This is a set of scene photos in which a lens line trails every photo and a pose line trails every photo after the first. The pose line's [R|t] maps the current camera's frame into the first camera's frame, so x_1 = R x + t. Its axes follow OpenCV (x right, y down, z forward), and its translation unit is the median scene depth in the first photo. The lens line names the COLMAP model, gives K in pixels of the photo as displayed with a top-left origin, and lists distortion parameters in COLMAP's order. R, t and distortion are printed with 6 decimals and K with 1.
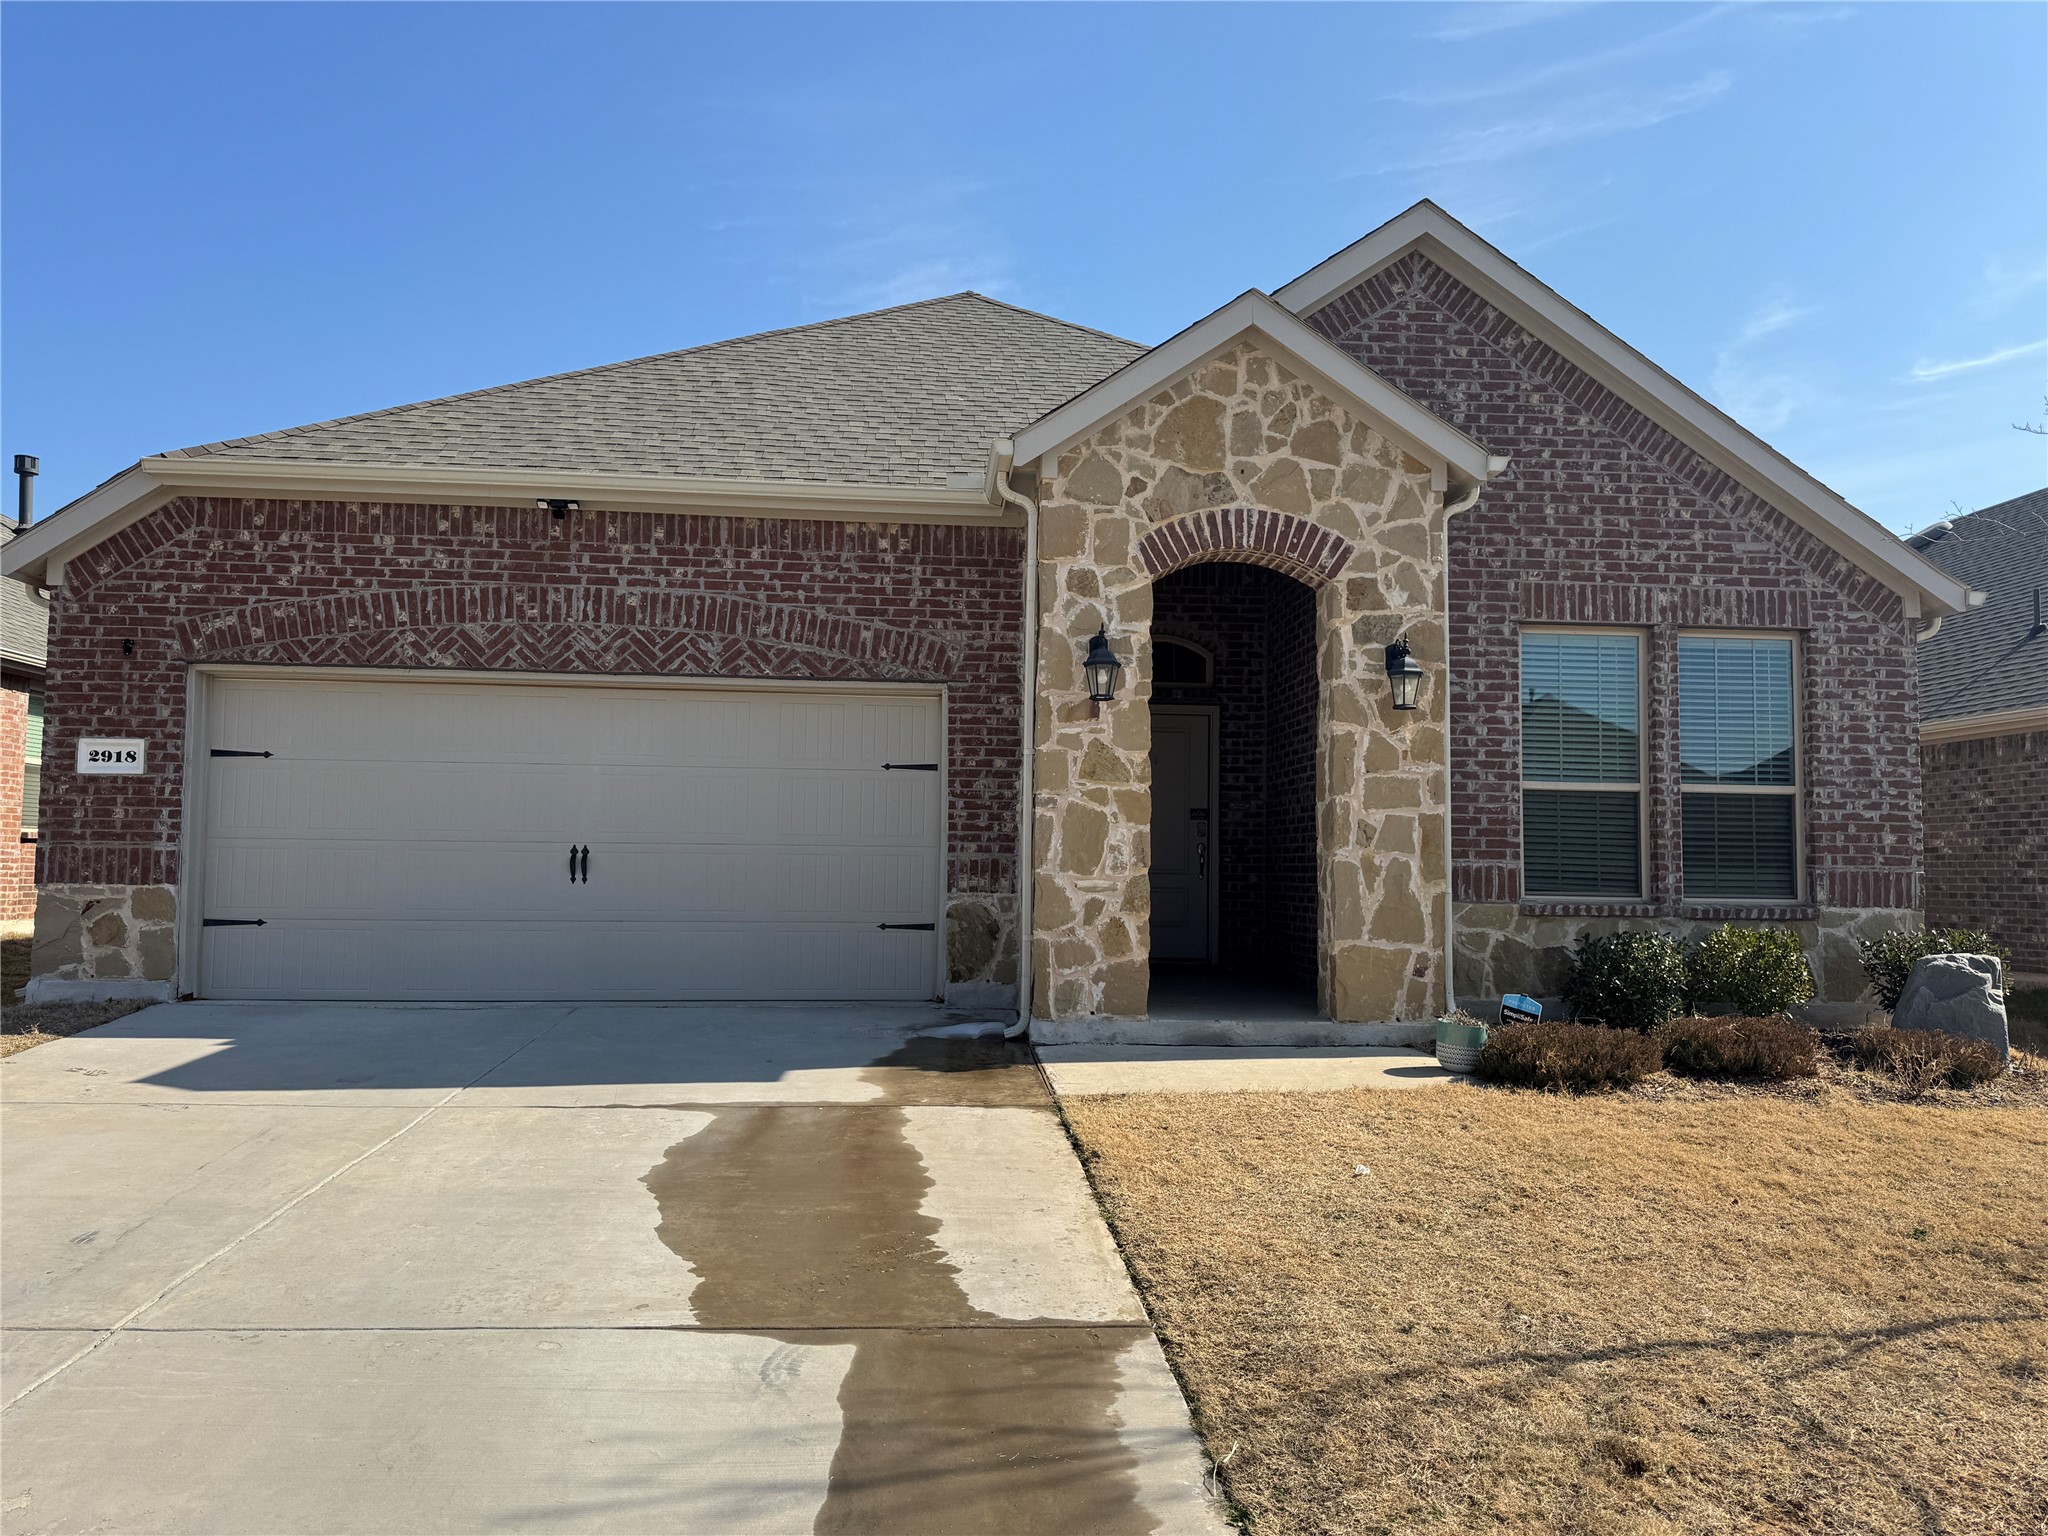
lens RADIAL K [[1381.9, 0, 1030.1], [0, 1381.9, 782.5], [0, 0, 1]] dist [0.166409, -0.297524]
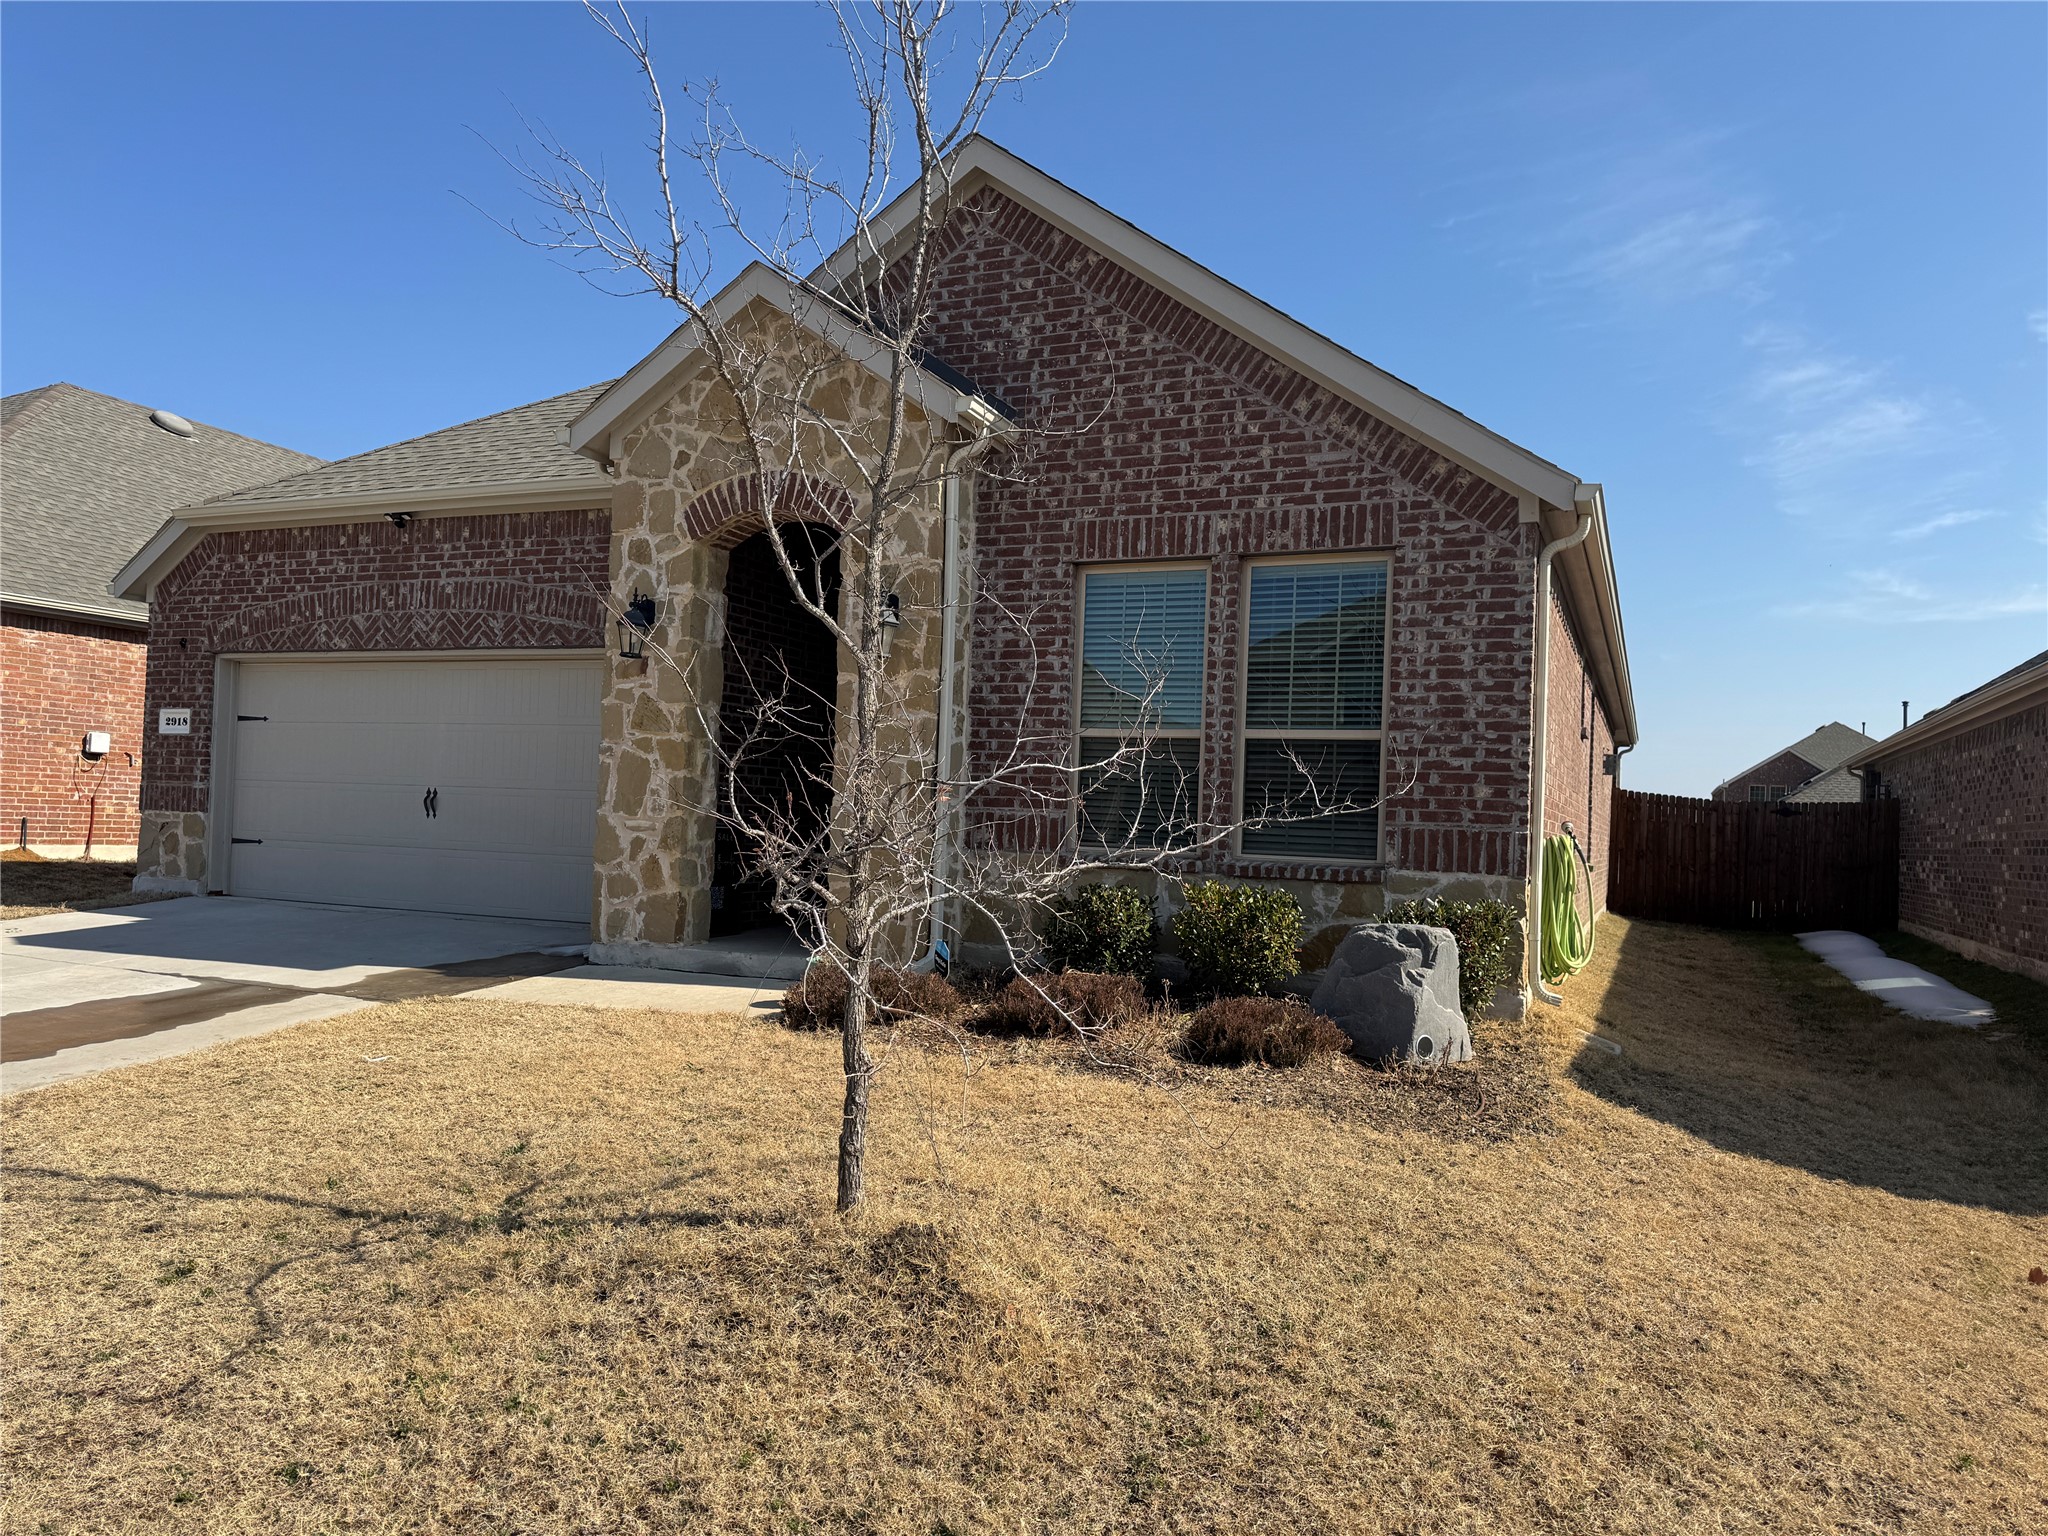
lens RADIAL K [[1381.9, 0, 1030.1], [0, 1381.9, 782.5], [0, 0, 1]] dist [0.166409, -0.297524]
pose [[0.882910, 0.006584, -0.469496, 0.763830], [0.005163, 0.999705, 0.023729, 0.013532], [0.469514, -0.023374, 0.882616, 0.143252]]
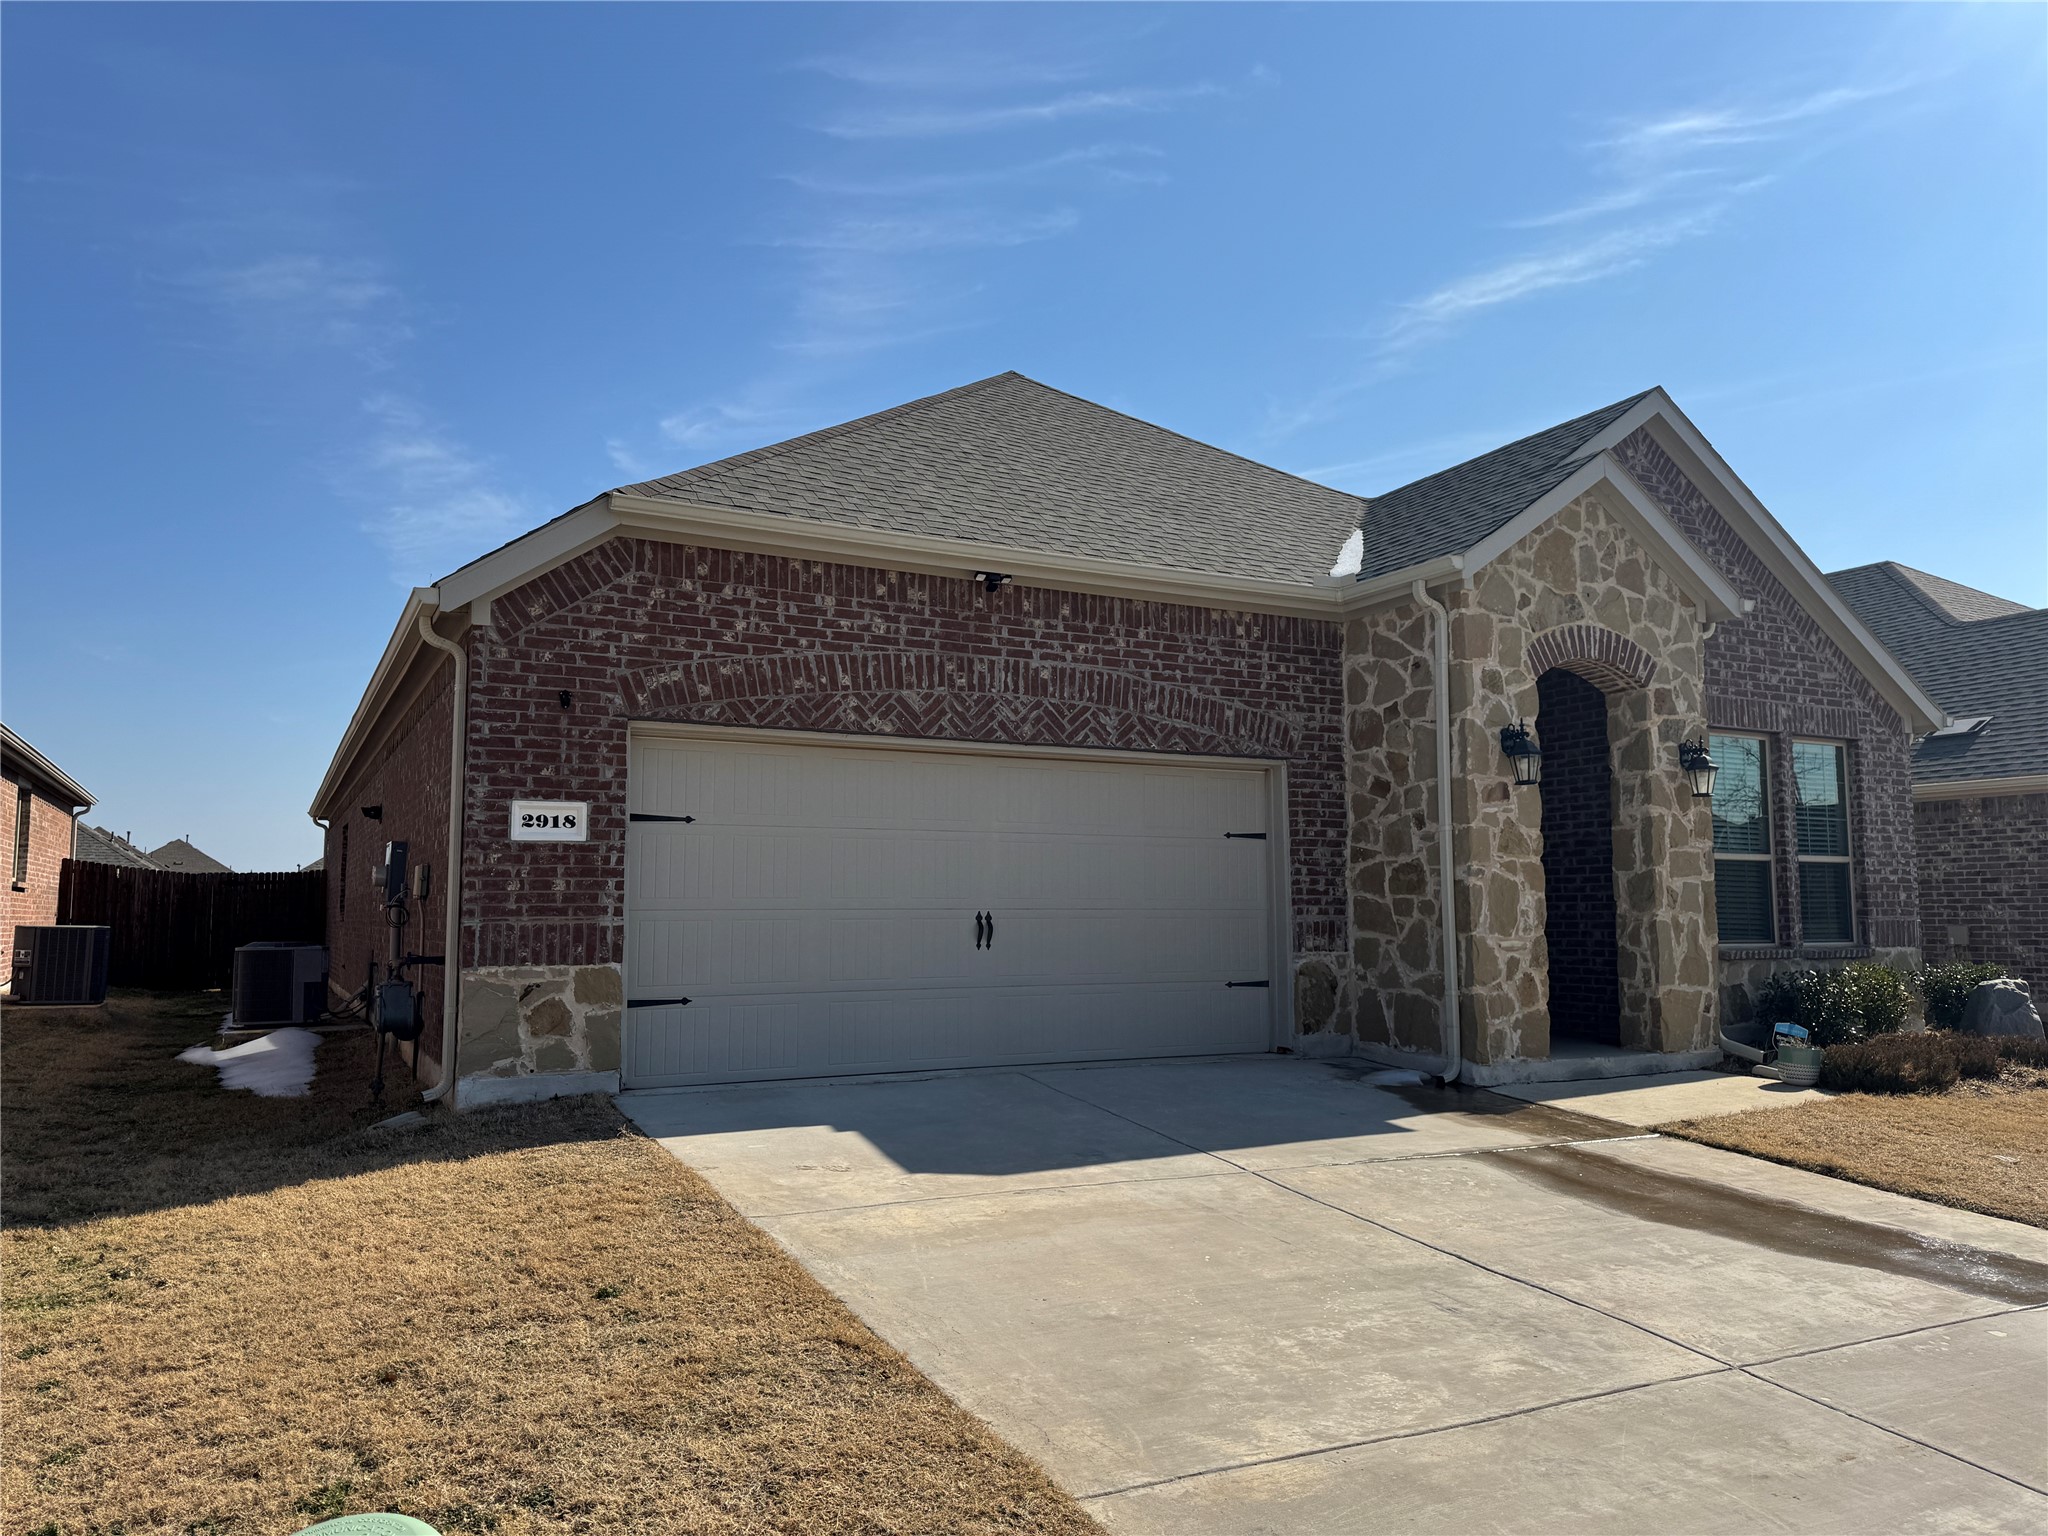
lens RADIAL K [[1347.5, 0, 990.7], [0, 1347.5, 794.0], [0, 0, 1]] dist [0.100572, -0.127455]
pose [[0.929818, 0.018157, 0.367571, -0.696059], [-0.011038, 0.999709, -0.021460, -0.019922], [-0.367854, 0.015897, 0.929748, 0.094192]]
